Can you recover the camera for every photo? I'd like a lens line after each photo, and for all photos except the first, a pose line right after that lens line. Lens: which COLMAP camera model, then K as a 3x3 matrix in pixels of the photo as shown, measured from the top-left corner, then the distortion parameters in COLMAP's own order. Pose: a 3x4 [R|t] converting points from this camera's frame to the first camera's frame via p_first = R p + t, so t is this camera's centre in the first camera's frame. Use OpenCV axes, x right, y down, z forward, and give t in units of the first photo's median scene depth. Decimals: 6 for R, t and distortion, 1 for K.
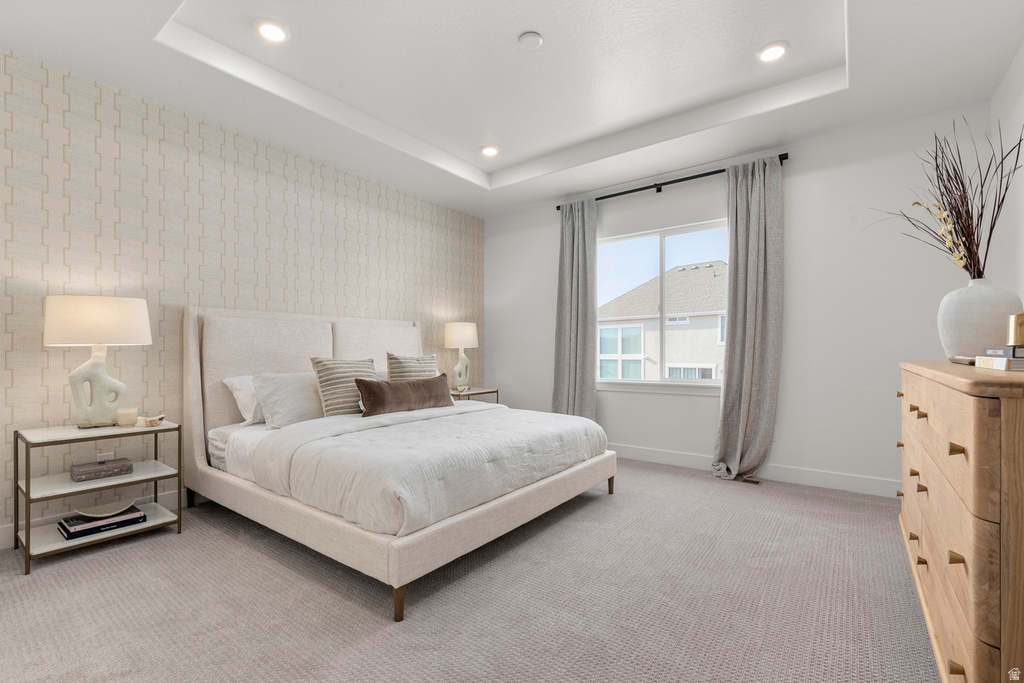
lens RADIAL K [[449.0, 0, 509.1], [0, 449.0, 354.1], [0, 0, 1]] dist [0.000135, -0.000183]
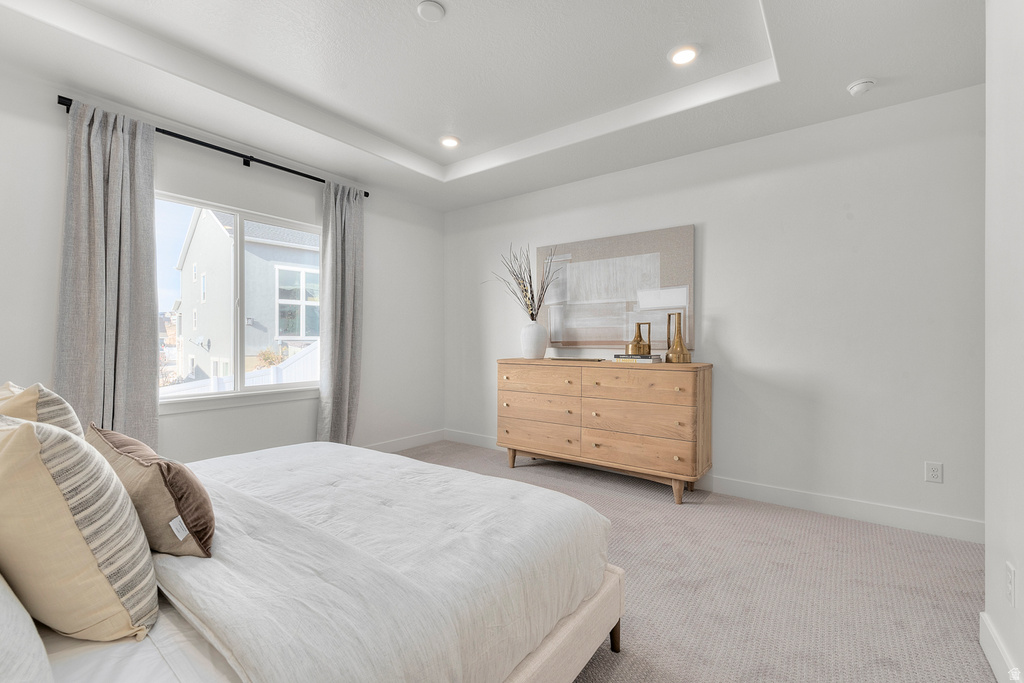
lens RADIAL K [[449.0, 0, 509.1], [0, 449.0, 354.1], [0, 0, 1]] dist [0.000135, -0.000183]
pose [[-0.018818, -0.029331, 0.999393, -0.512391], [0.003359, 0.999562, 0.029399, -0.032707], [-0.999817, 0.003910, -0.018711, 0.519020]]
